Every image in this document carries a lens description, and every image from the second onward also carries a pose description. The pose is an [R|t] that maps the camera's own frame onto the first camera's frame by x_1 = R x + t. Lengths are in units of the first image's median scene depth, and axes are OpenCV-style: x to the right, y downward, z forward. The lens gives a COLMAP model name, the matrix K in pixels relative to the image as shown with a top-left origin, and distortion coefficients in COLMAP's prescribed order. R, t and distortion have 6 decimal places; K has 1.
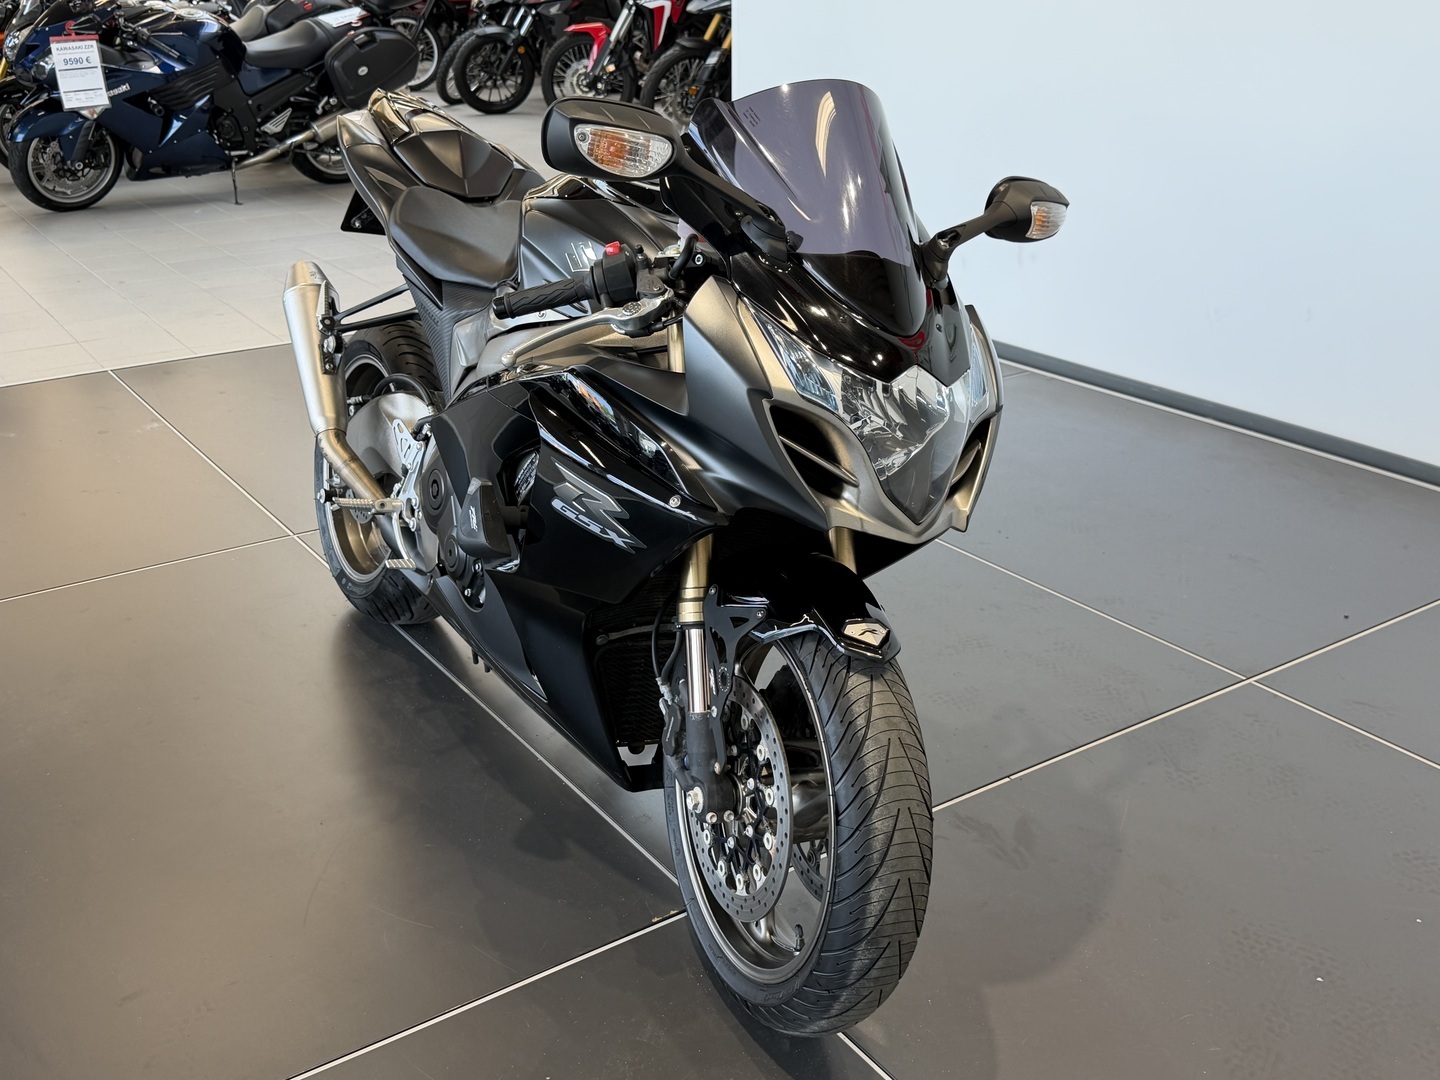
lens RADIAL K [[1453.6, 0, 718.6], [0, 1453.6, 530.6], [0, 0, 1]] dist [0.193040, -0.513791]
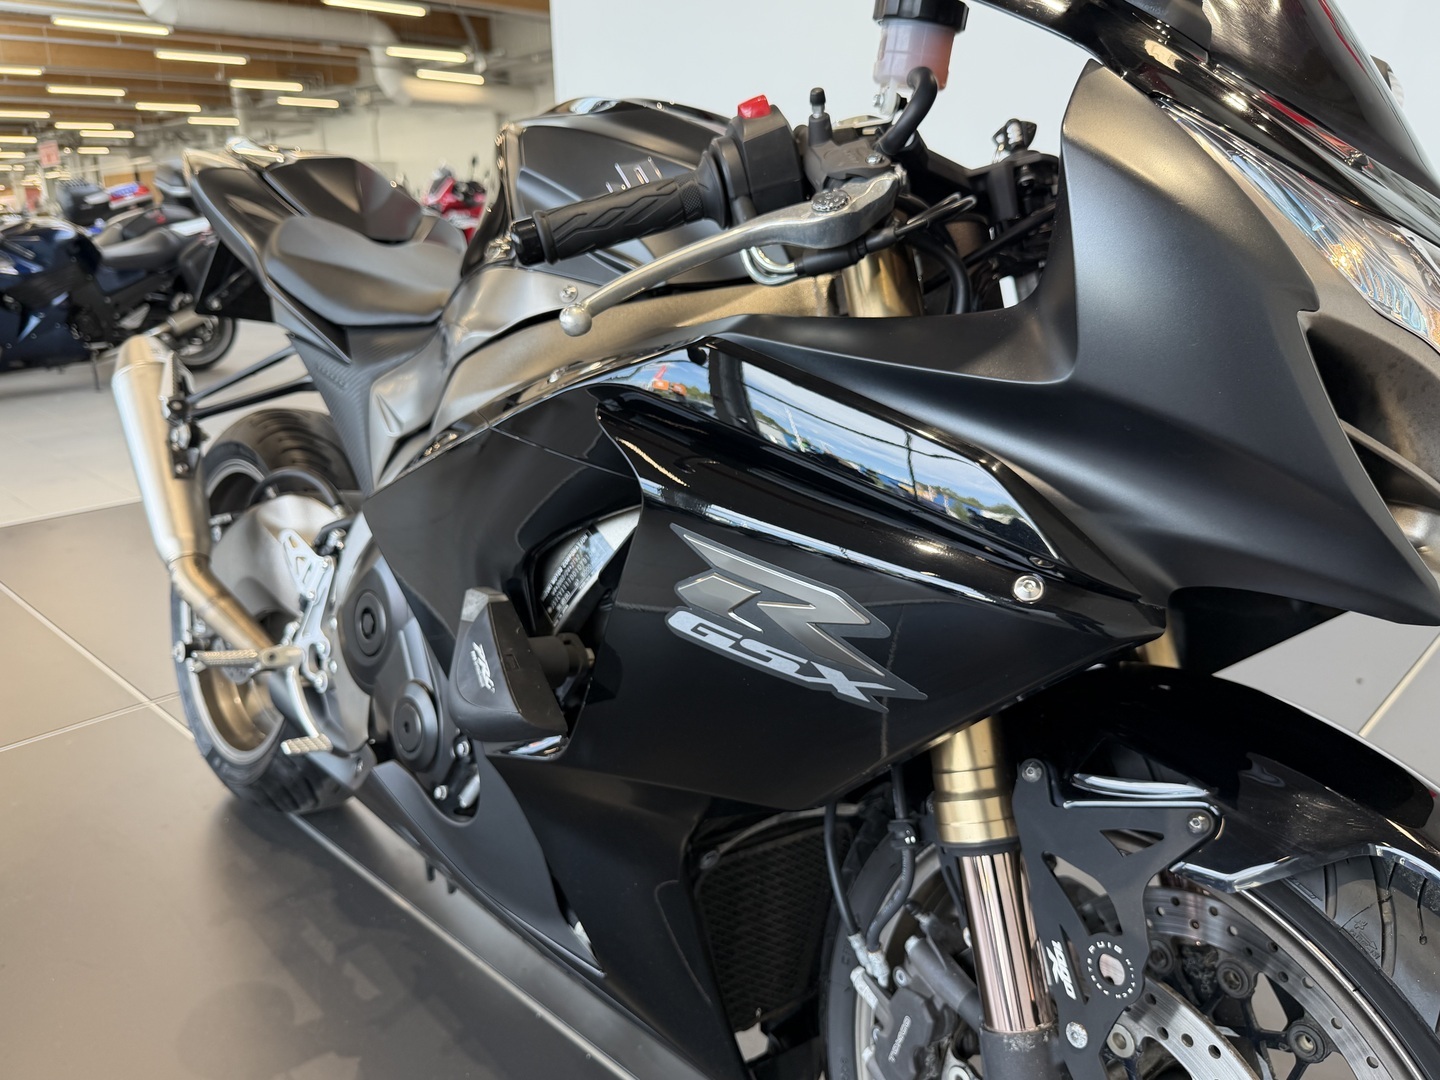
lens RADIAL K [[1069.2, 0, 721.5], [0, 1069.2, 538.1], [0, 0, 1]] dist [-0.006452, -0.010249]
pose [[0.977484, -0.070149, 0.199008, -0.116208], [0.089235, 0.992062, -0.088605, -0.009279], [-0.191212, 0.104368, 0.975984, 0.456970]]
